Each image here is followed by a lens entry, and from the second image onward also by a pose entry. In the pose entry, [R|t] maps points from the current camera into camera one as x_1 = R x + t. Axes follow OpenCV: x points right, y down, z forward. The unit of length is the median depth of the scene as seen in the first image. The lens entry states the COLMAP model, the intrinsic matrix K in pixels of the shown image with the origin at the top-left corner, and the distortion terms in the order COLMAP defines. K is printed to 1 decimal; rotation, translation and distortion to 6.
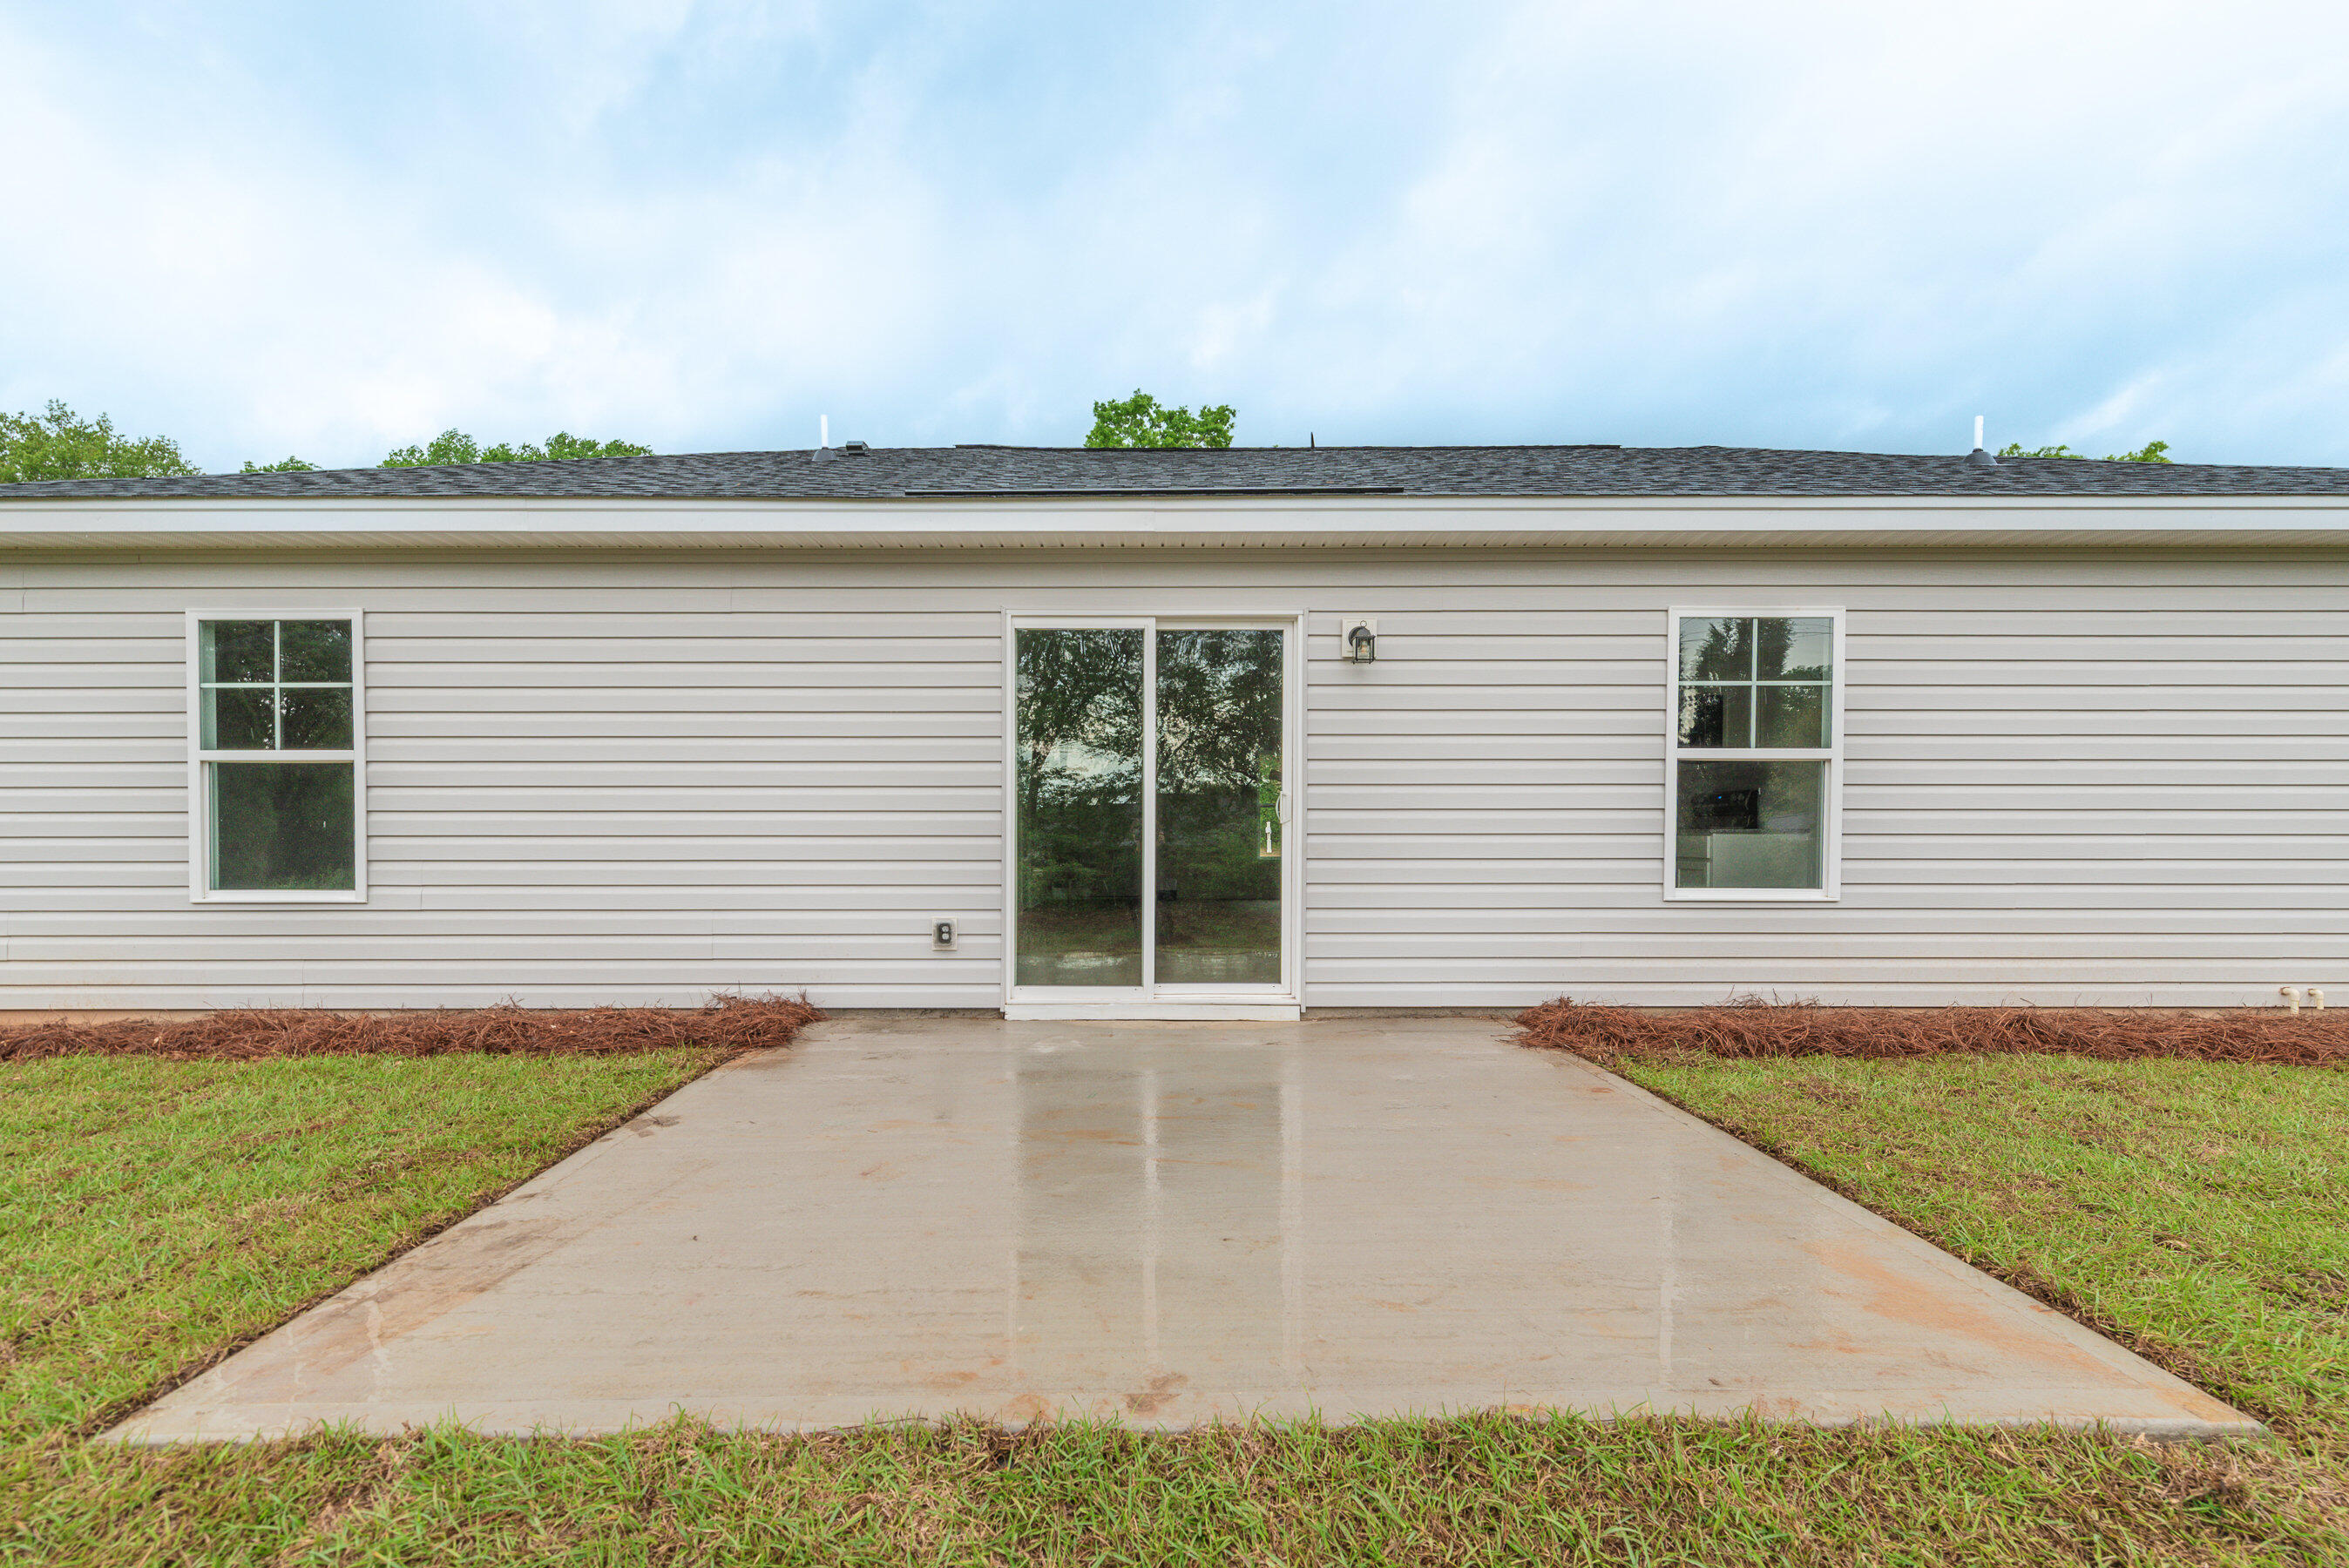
lens RADIAL K [[1019.7, 0, 1164.6], [0, 1019.7, 796.4], [0, 0, 1]] dist [-0.003160, -0.000133]
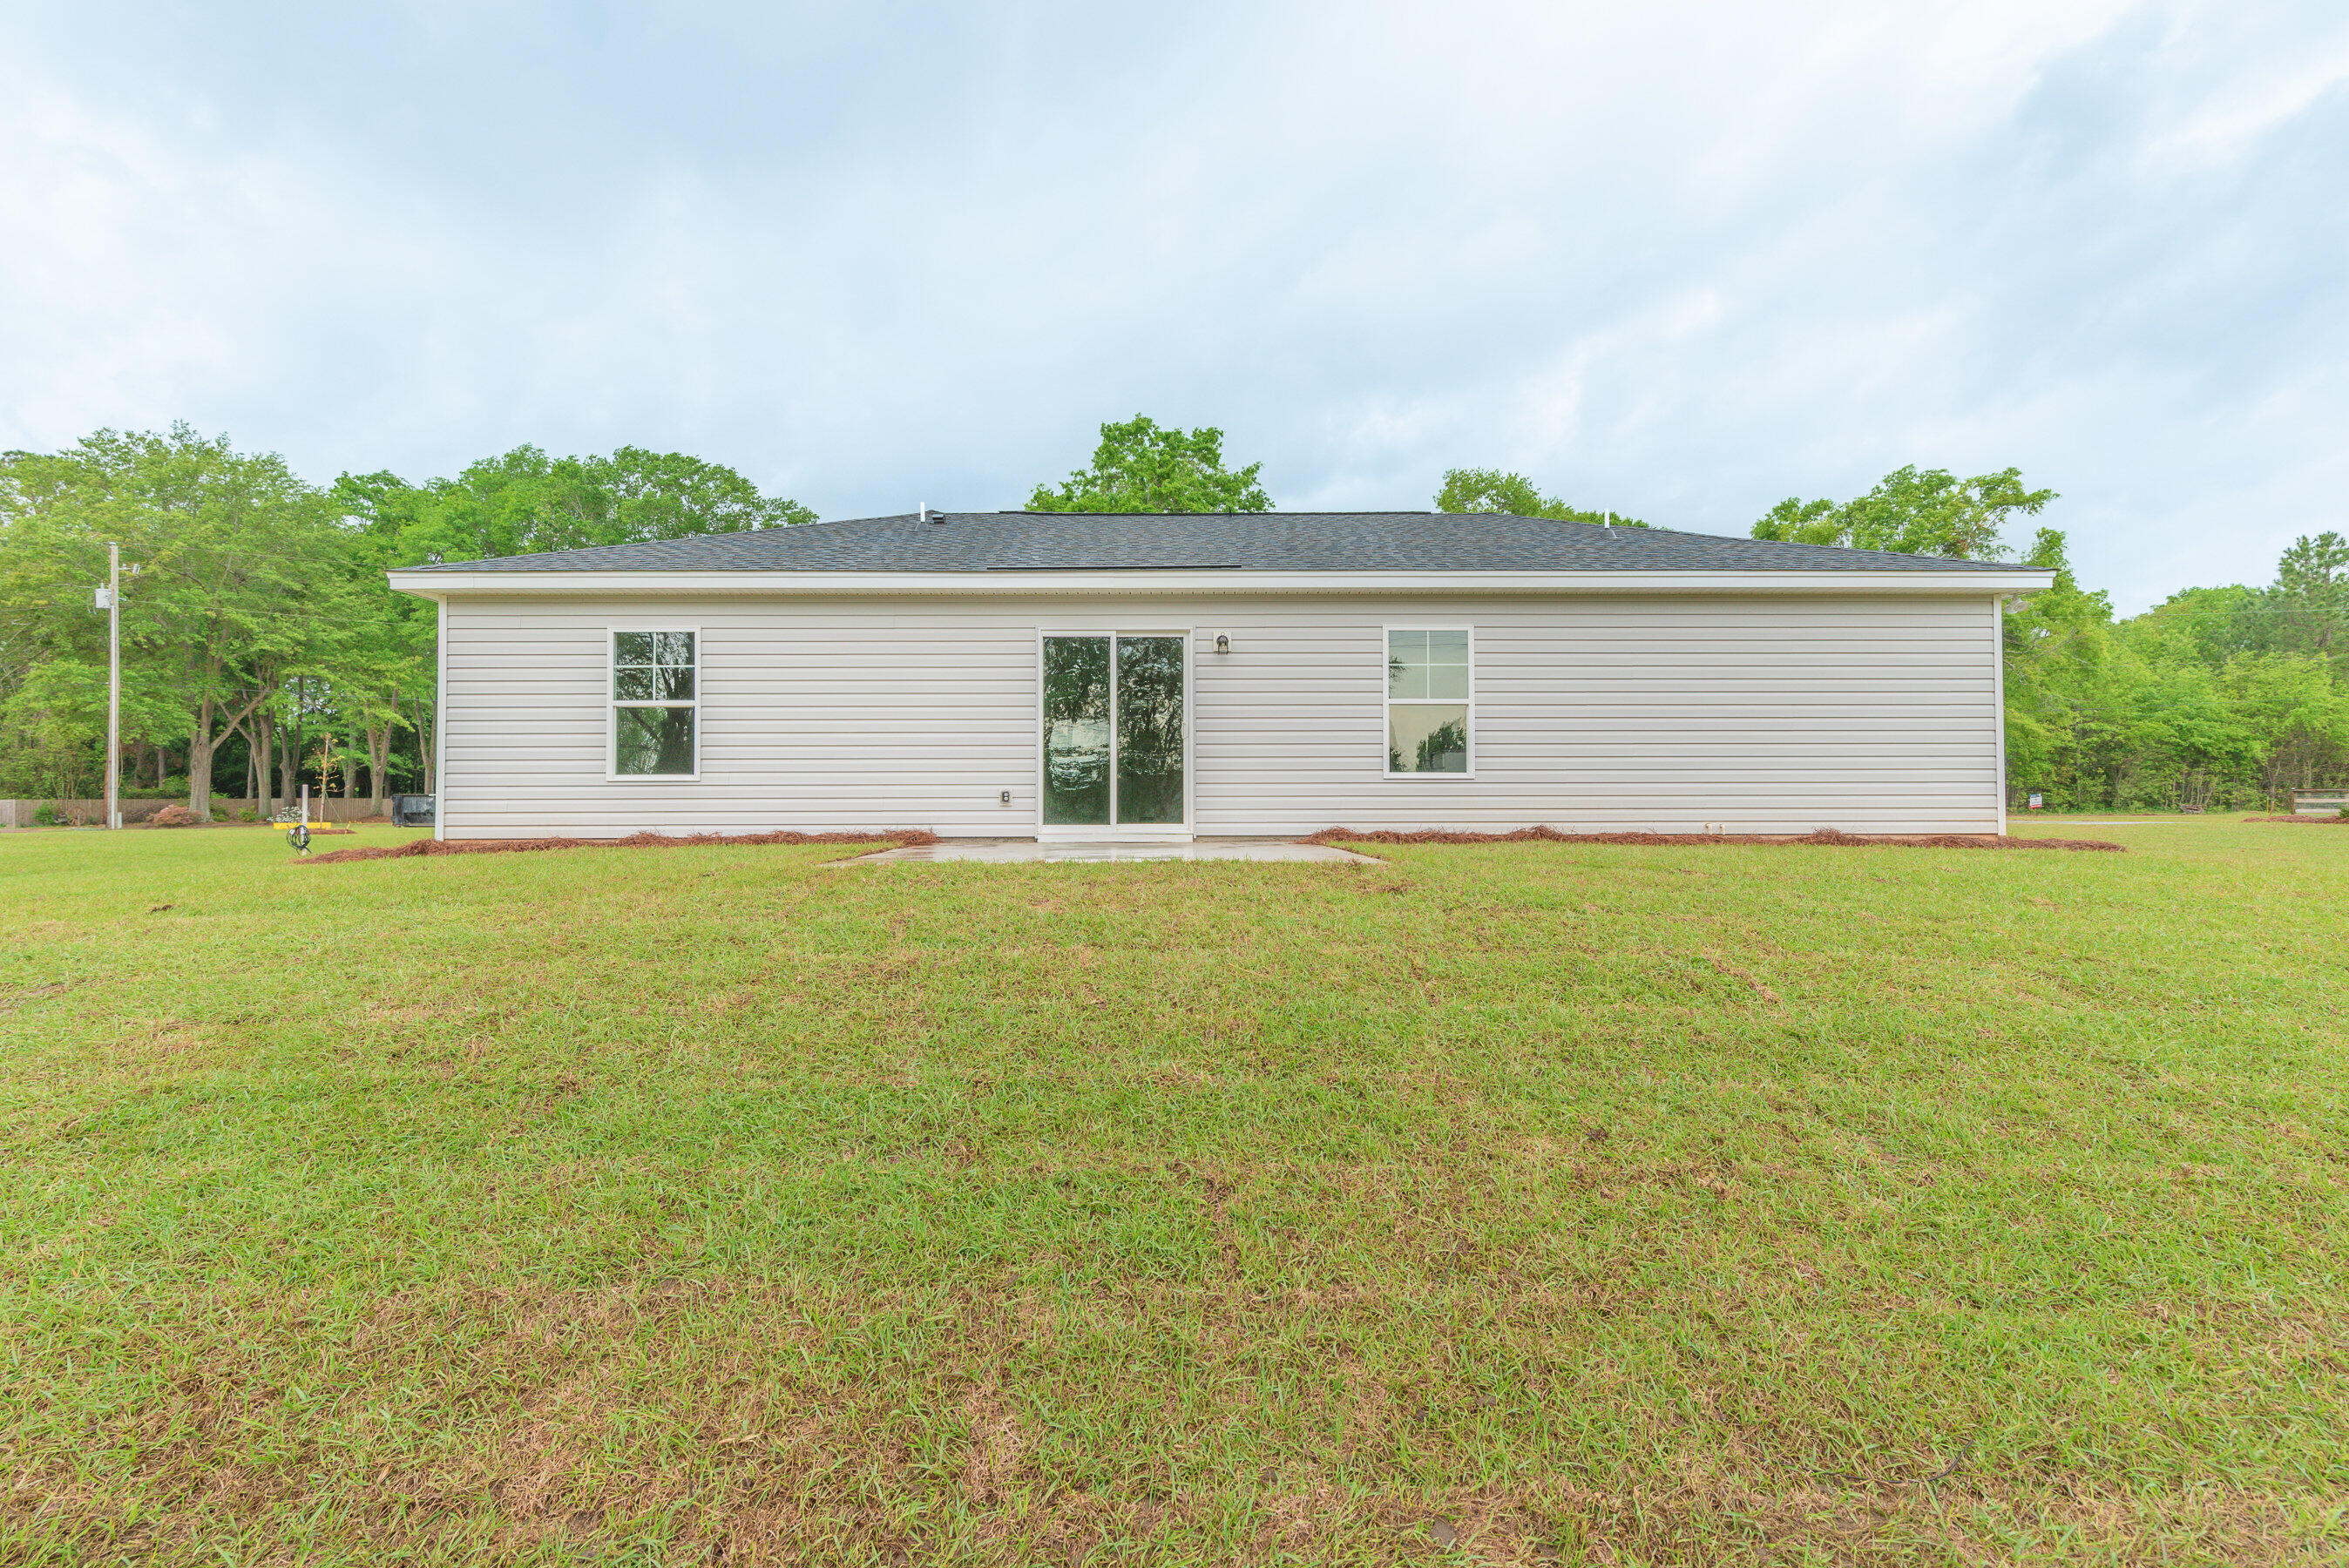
lens RADIAL K [[1019.7, 0, 1185.9], [0, 1019.7, 771.2], [0, 0, 1]] dist [-0.003160, -0.000133]
pose [[0.999968, -0.002532, 0.007580, 0.017308], [0.002620, 0.999929, -0.011645, 0.017990], [-0.007550, 0.011665, 0.999903, -0.147146]]
